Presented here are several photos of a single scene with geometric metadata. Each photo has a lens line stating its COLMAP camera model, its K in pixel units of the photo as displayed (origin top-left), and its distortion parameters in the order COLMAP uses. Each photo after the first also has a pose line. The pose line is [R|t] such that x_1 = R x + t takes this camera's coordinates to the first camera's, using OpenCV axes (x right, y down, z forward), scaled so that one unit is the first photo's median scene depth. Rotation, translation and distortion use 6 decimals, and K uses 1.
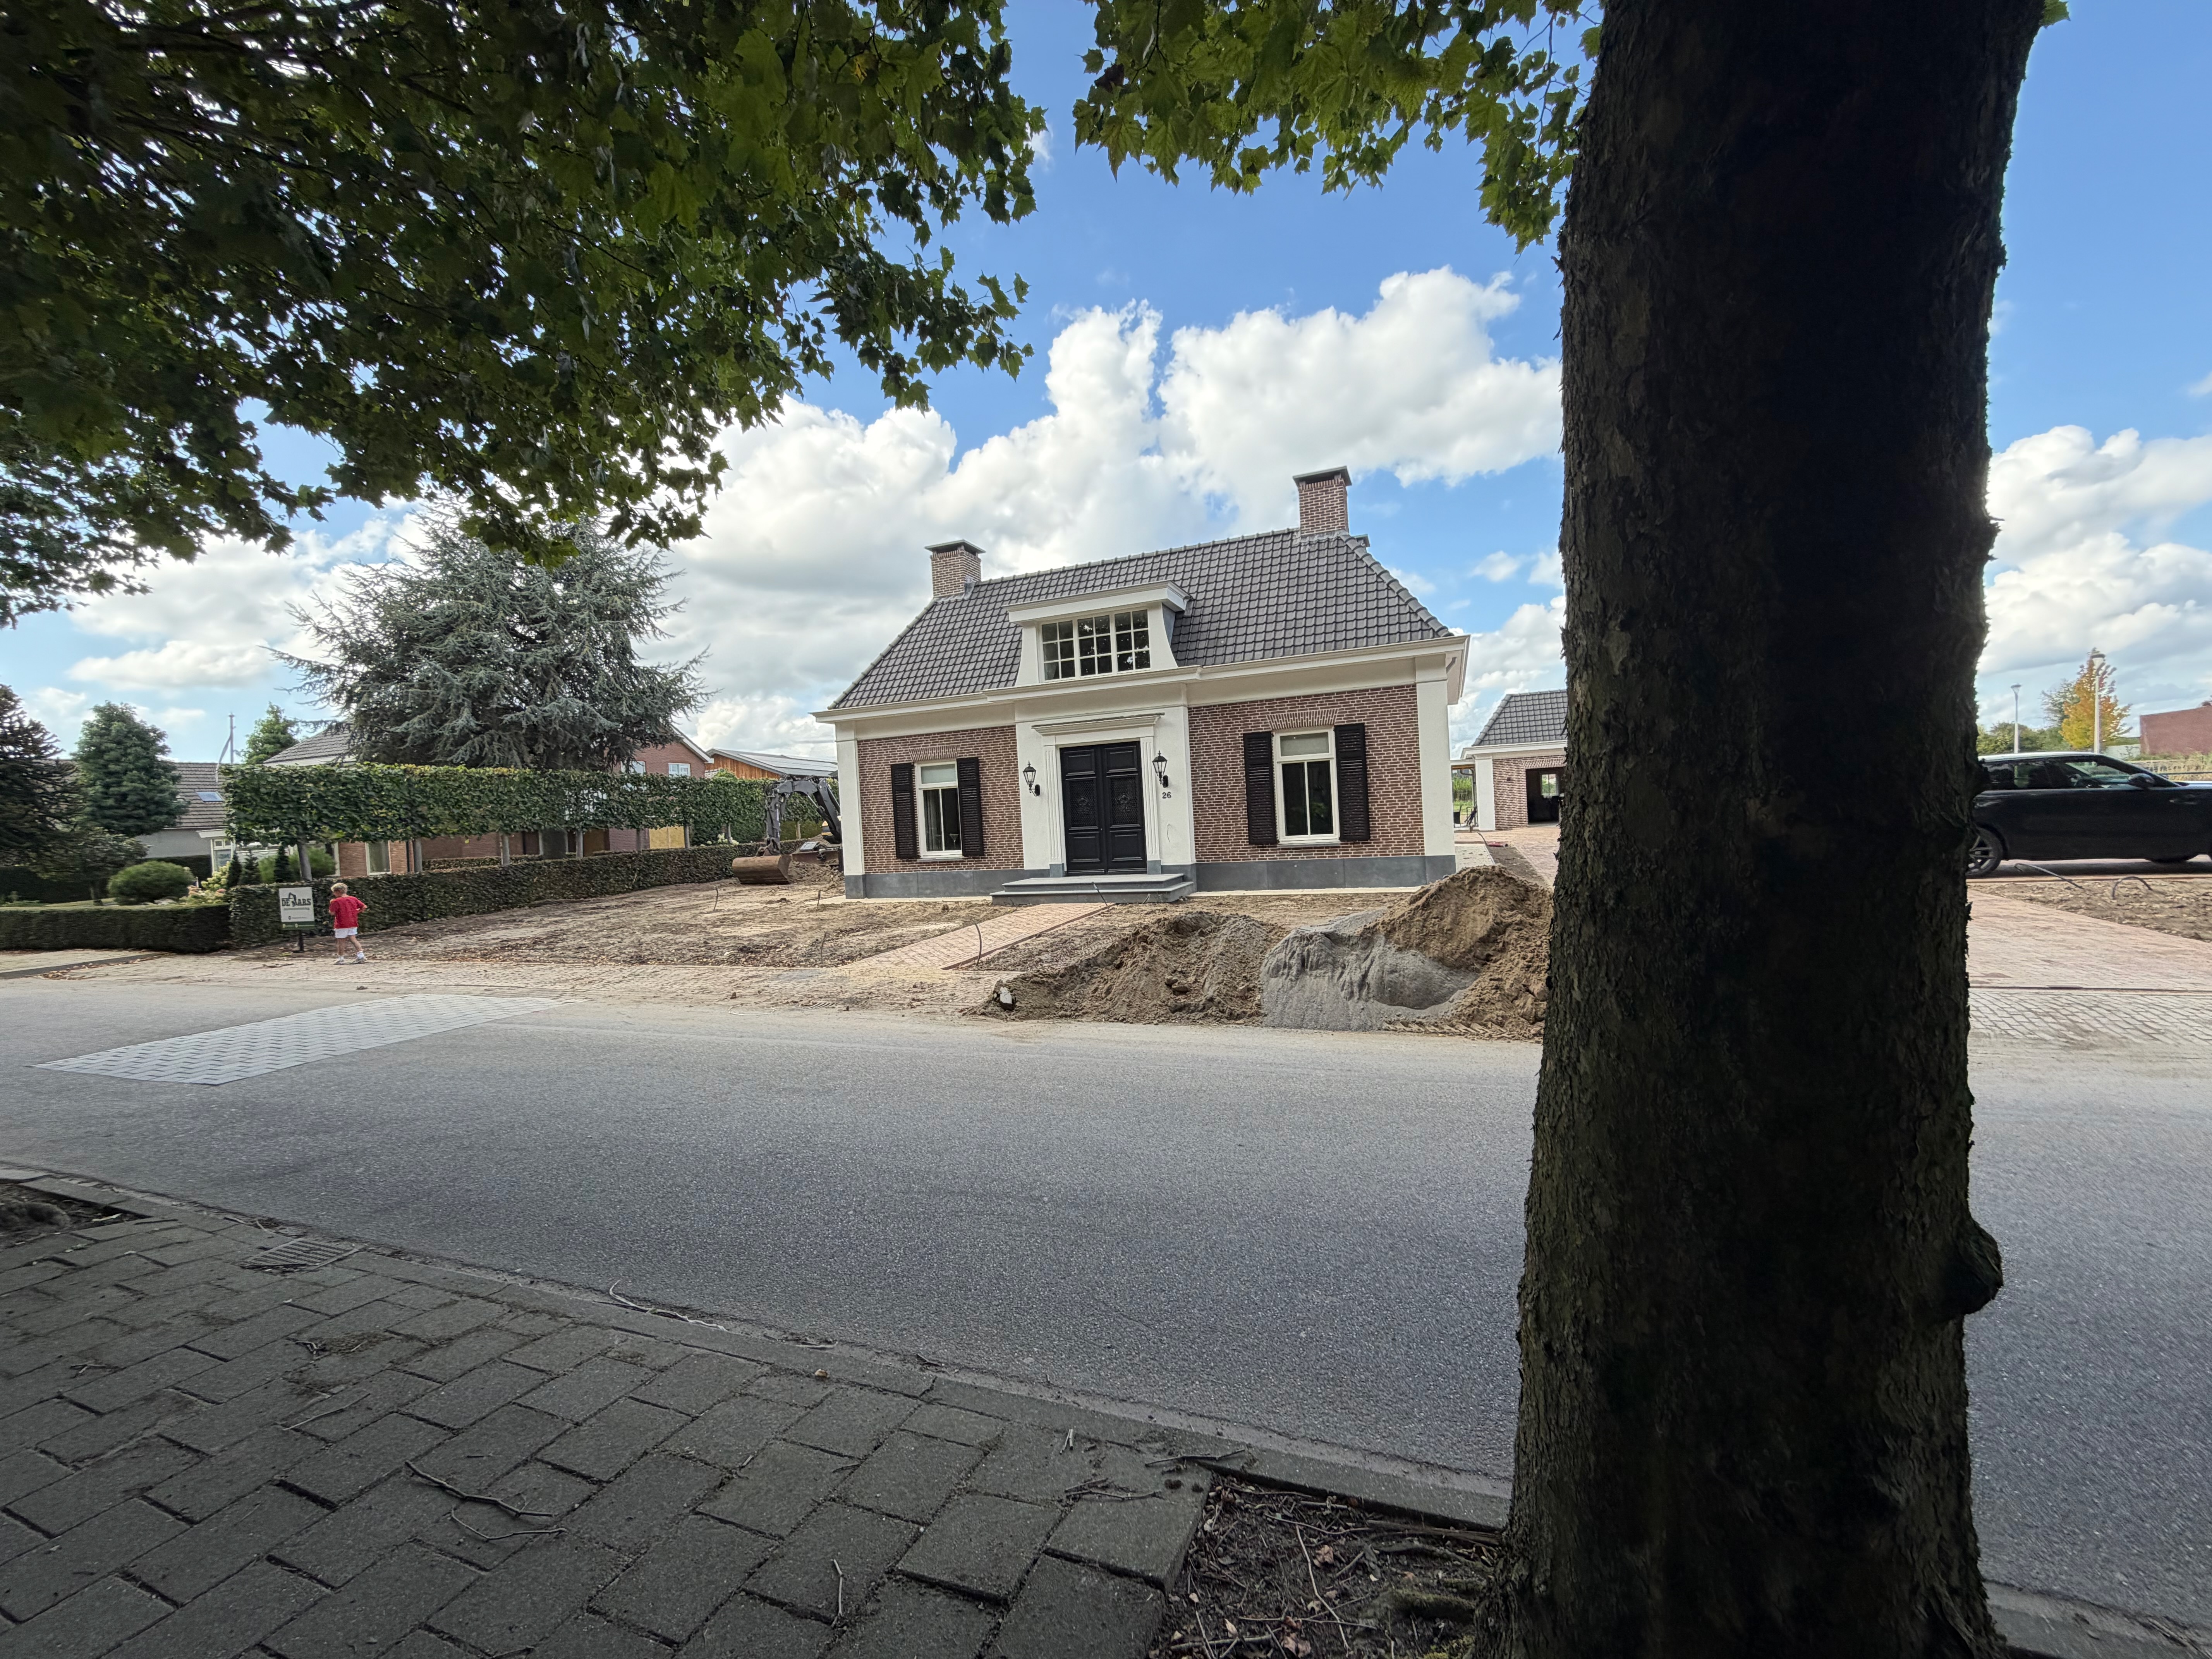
lens RADIAL K [[885.2, 0, 1092.9], [0, 885.2, 843.3], [0, 0, 1]] dist [0.002783, -0.000079]
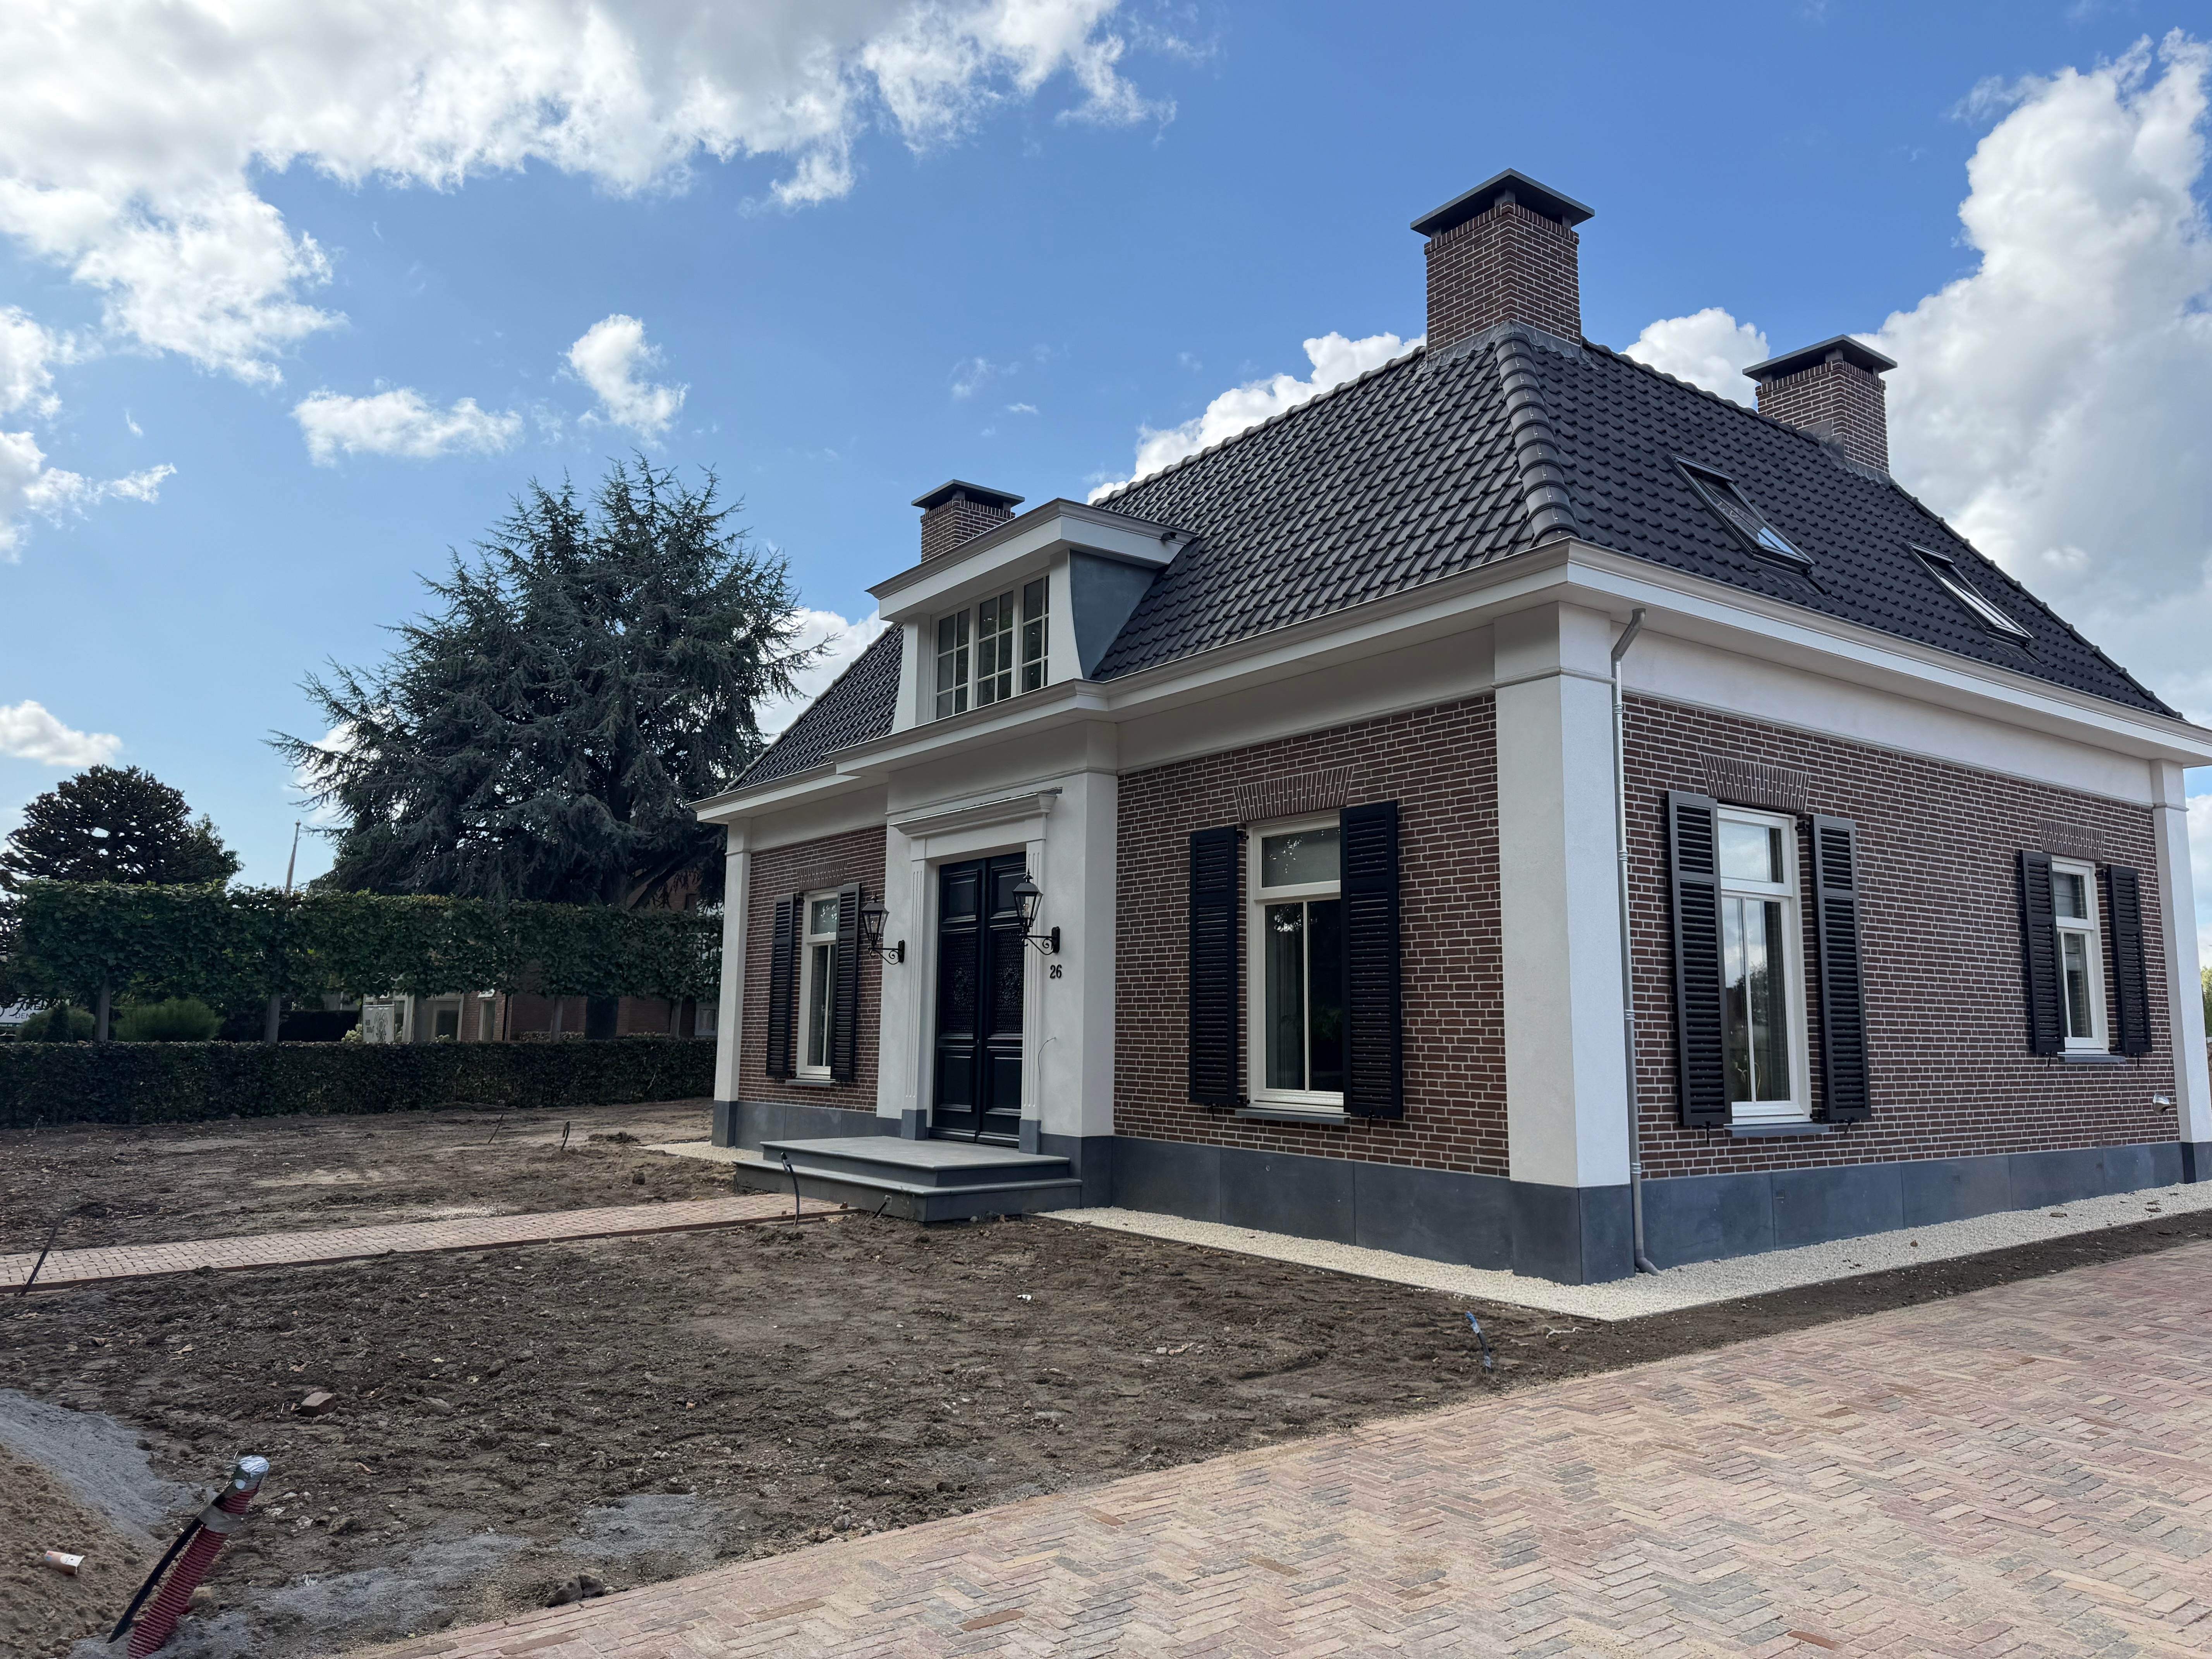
lens RADIAL K [[1544.0, 0, 1114.9], [0, 1544.0, 802.5], [0, 0, 1]] dist [0.042685, -0.037641]
pose [[0.845538, -0.014284, -0.533724, 0.487477], [-0.074871, 0.986592, -0.145017, -0.027112], [0.528639, 0.162578, 0.833132, 0.343226]]
